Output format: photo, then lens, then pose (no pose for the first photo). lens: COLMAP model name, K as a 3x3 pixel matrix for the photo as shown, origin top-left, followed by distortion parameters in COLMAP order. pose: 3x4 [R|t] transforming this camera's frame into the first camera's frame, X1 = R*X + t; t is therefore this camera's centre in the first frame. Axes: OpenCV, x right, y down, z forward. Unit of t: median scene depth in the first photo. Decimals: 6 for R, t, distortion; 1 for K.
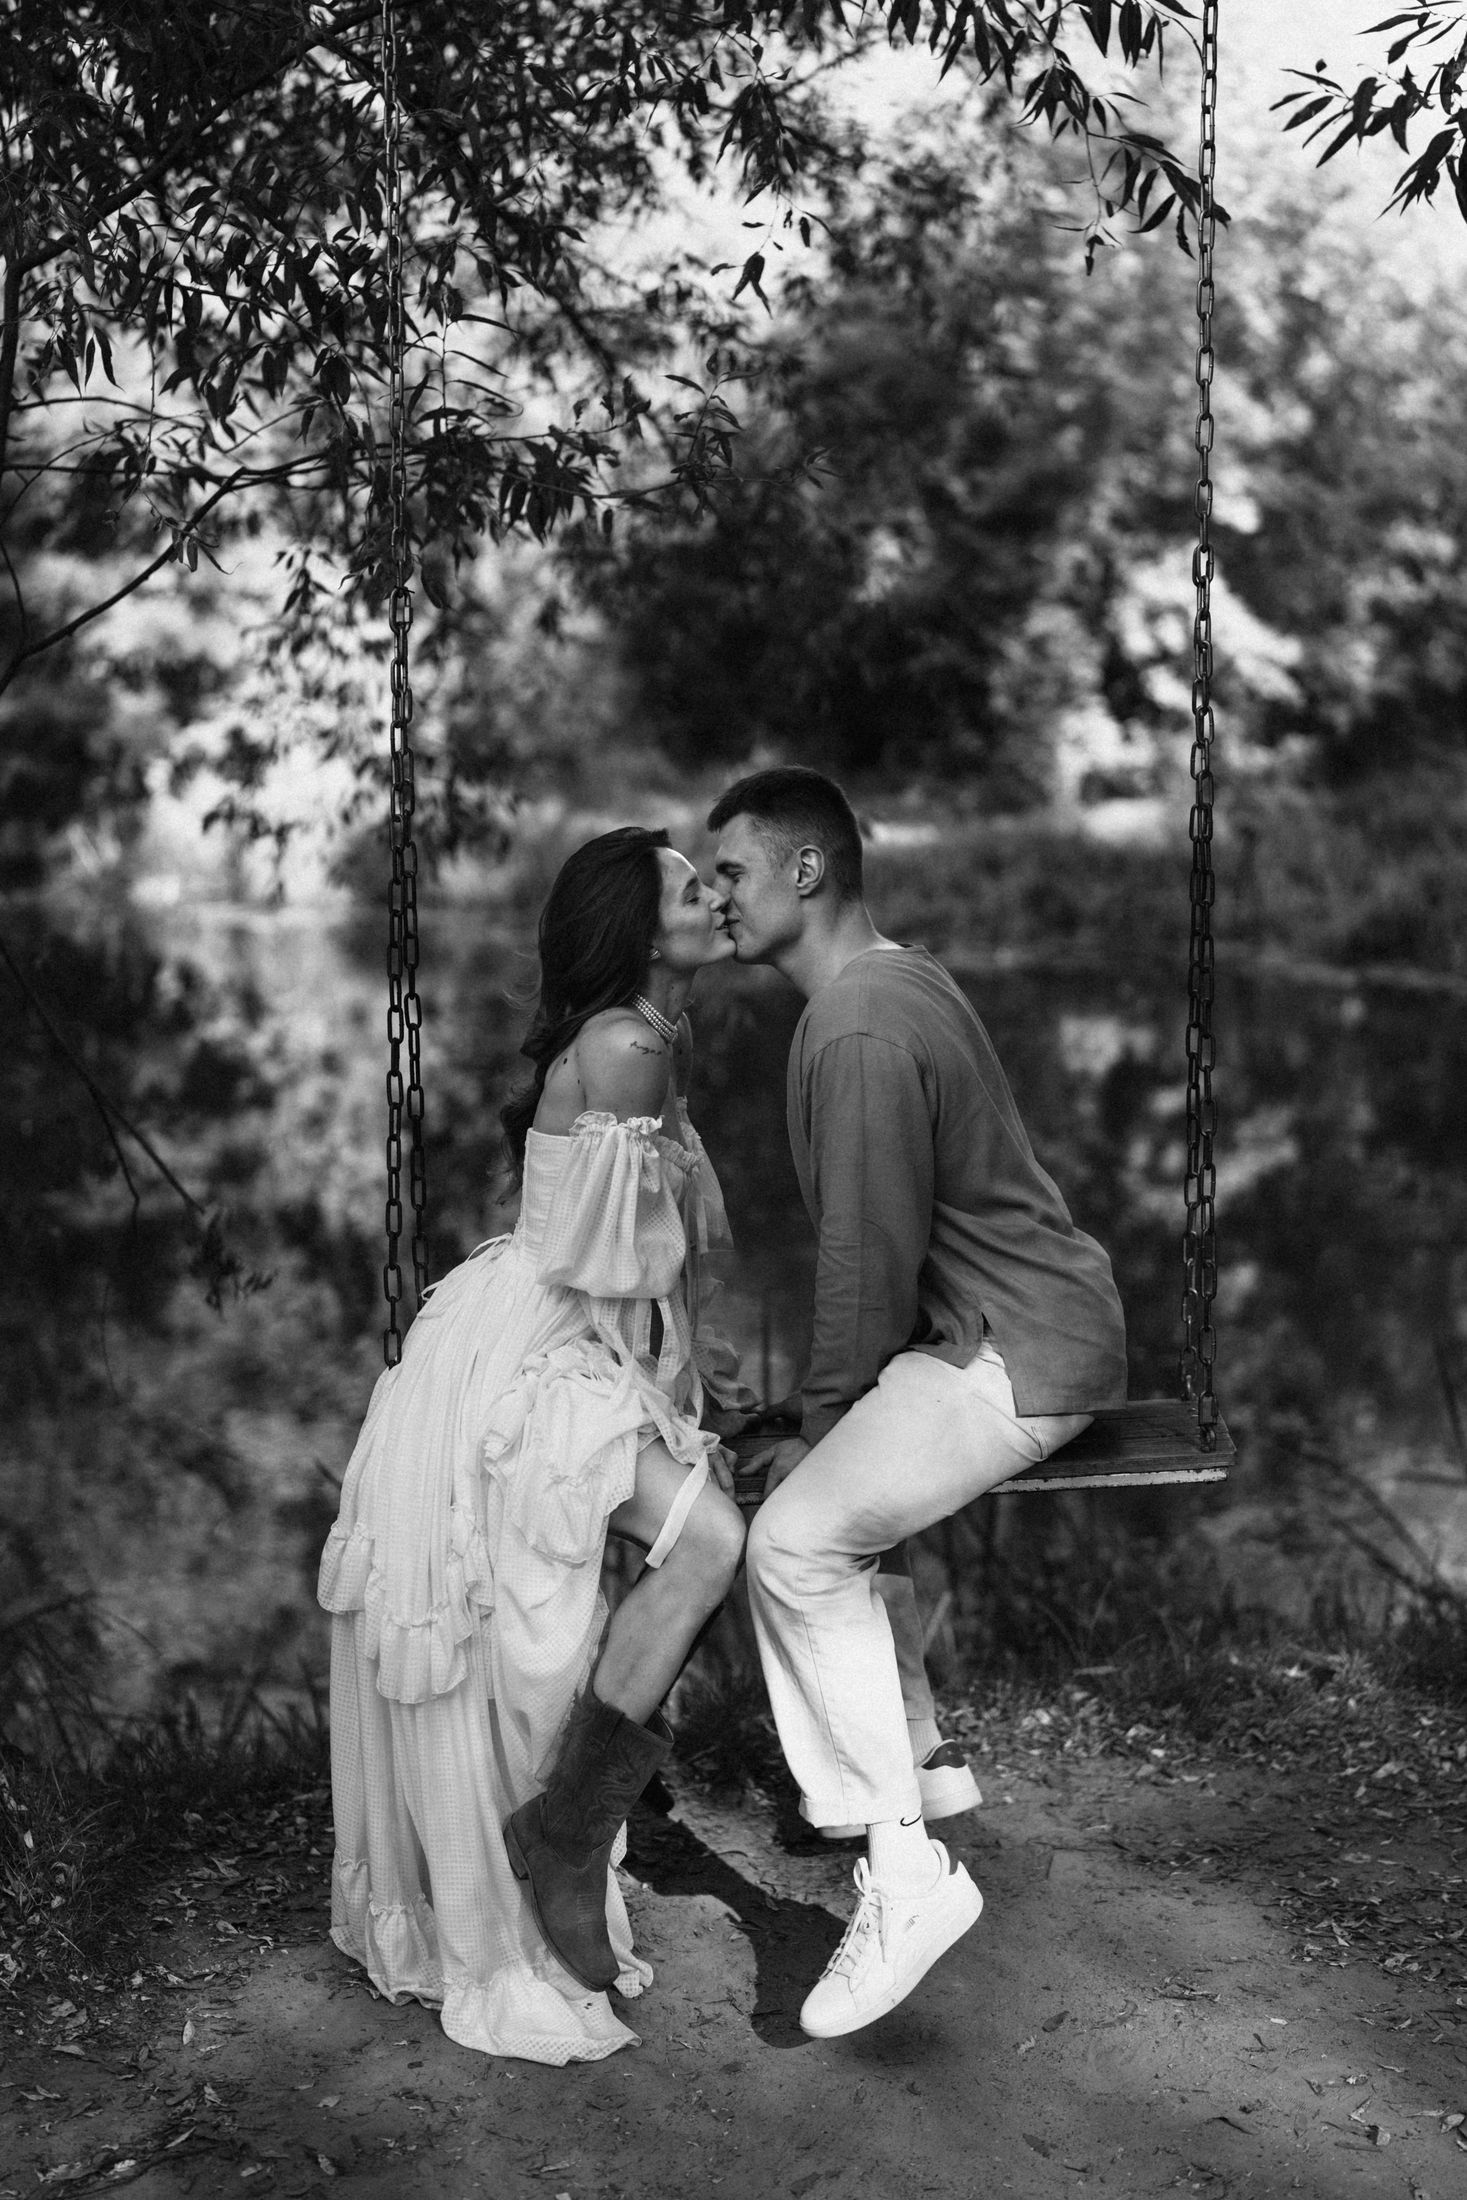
lens RADIAL K [[3032.1, 0, 733.5], [0, 3032.1, 1100.0], [0, 0, 1]] dist [-0.113751, 0.921032]
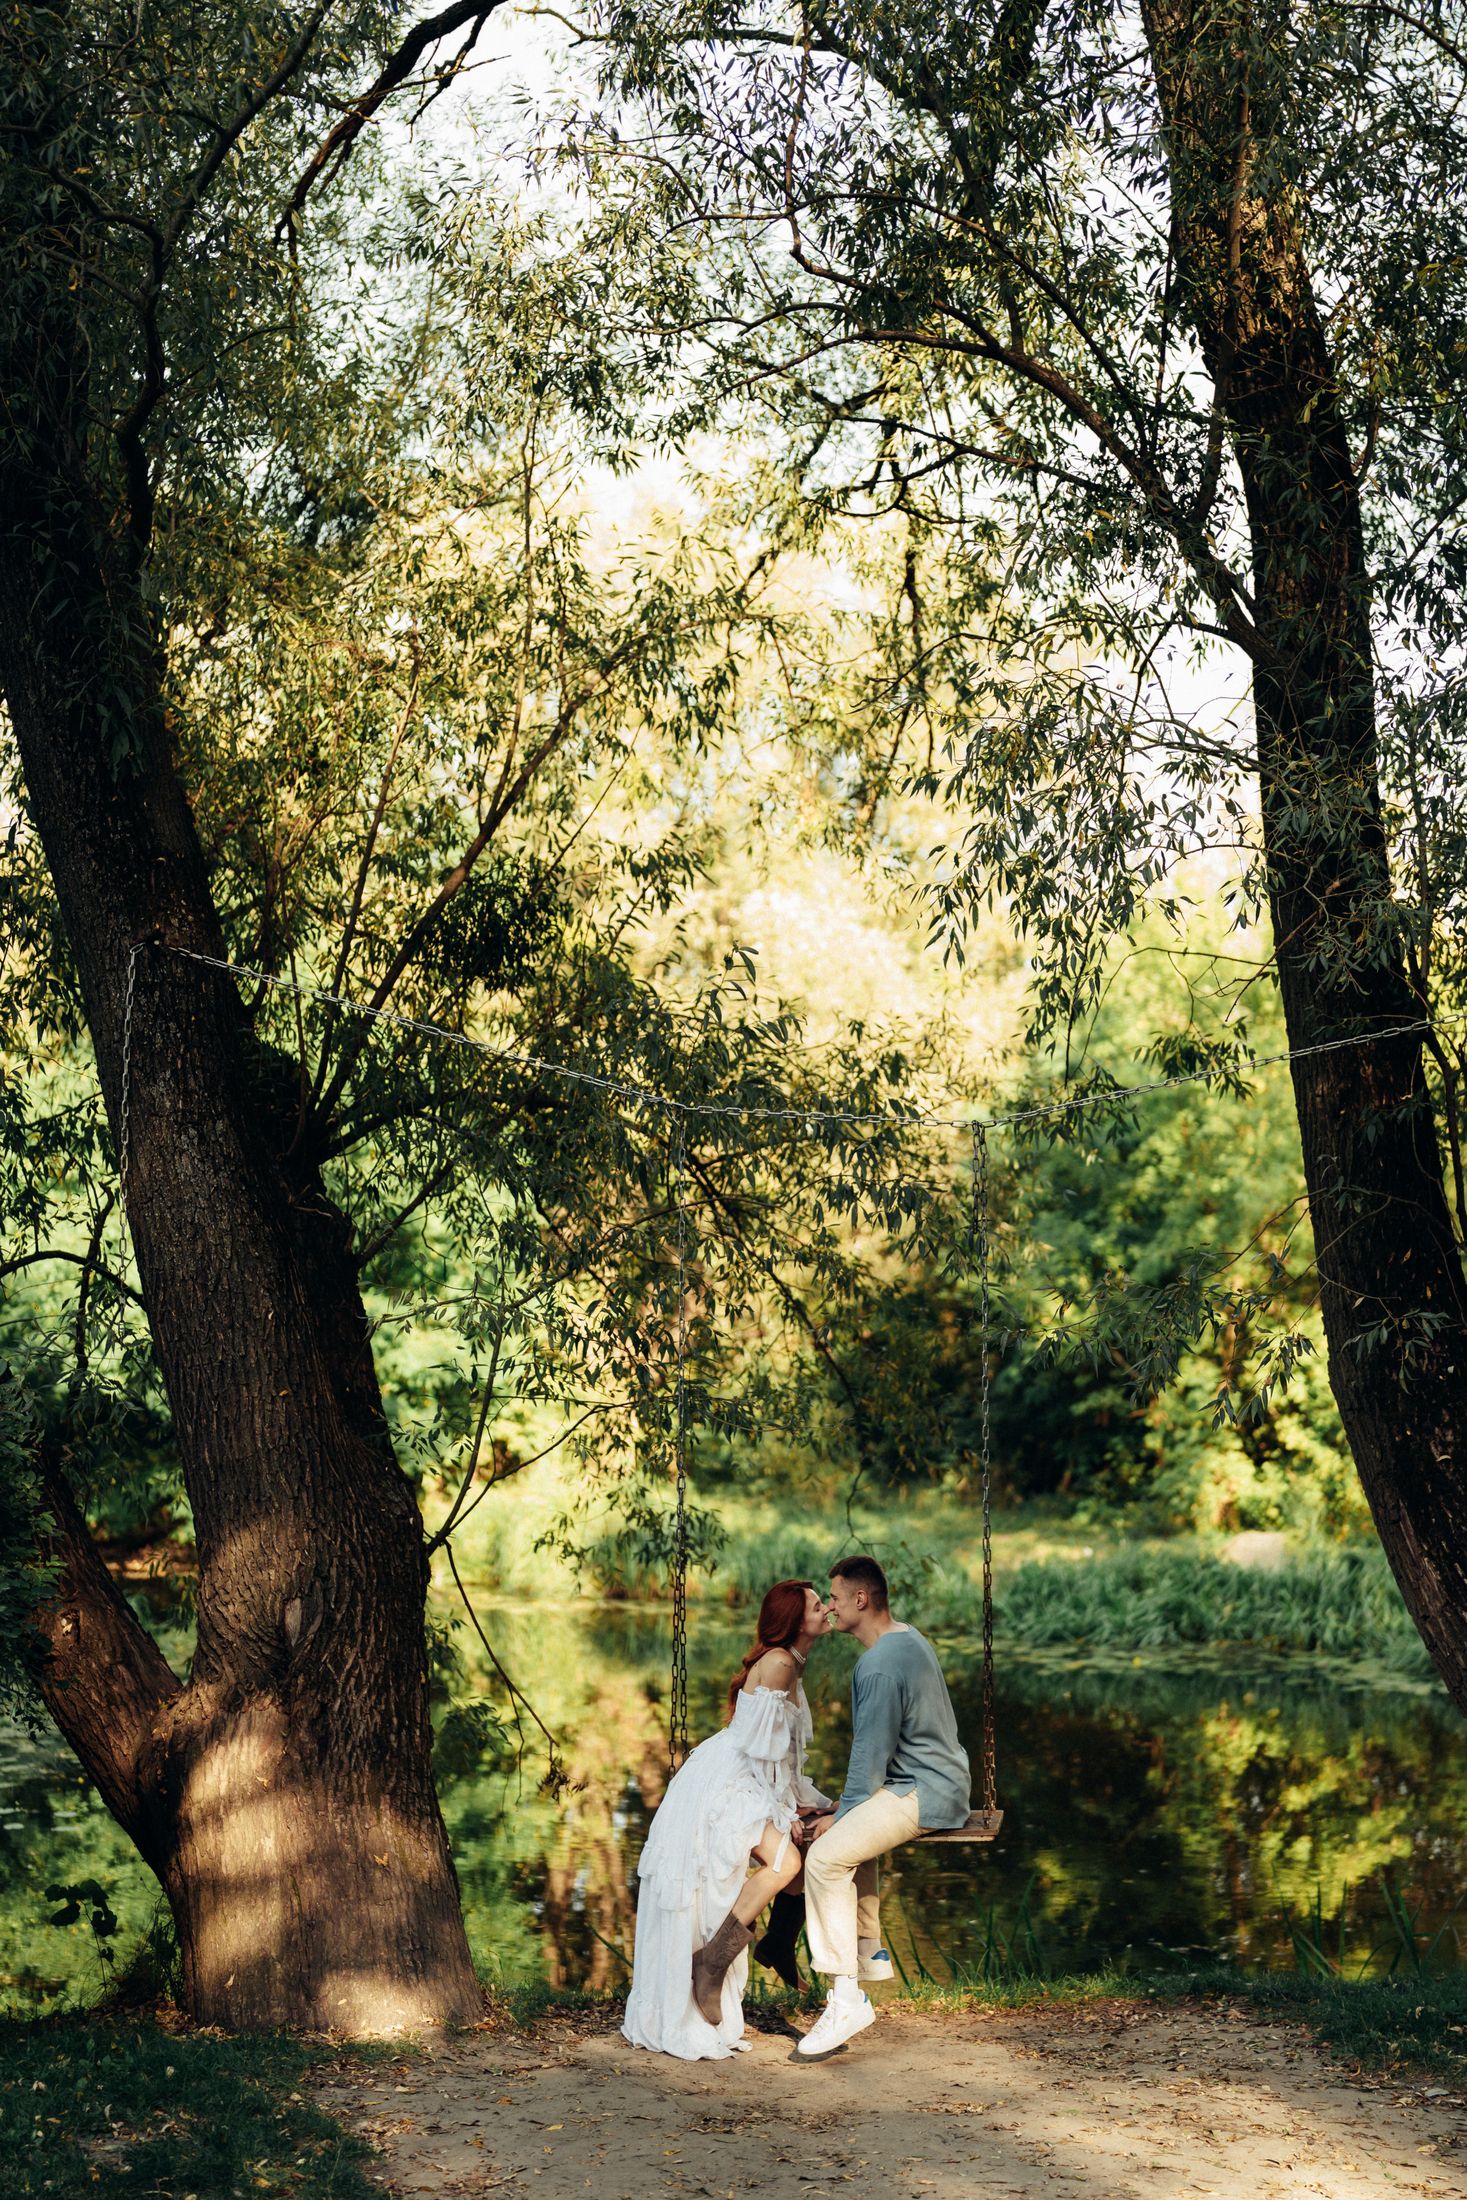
lens RADIAL K [[3032.1, 0, 733.5], [0, 3032.1, 1100.0], [0, 0, 1]] dist [-0.113751, 0.921032]
pose [[0.996648, 0.024285, -0.078125, 0.015047], [-0.041578, 0.972765, -0.228033, 0.013504], [0.070459, 0.230517, 0.970514, -0.178224]]
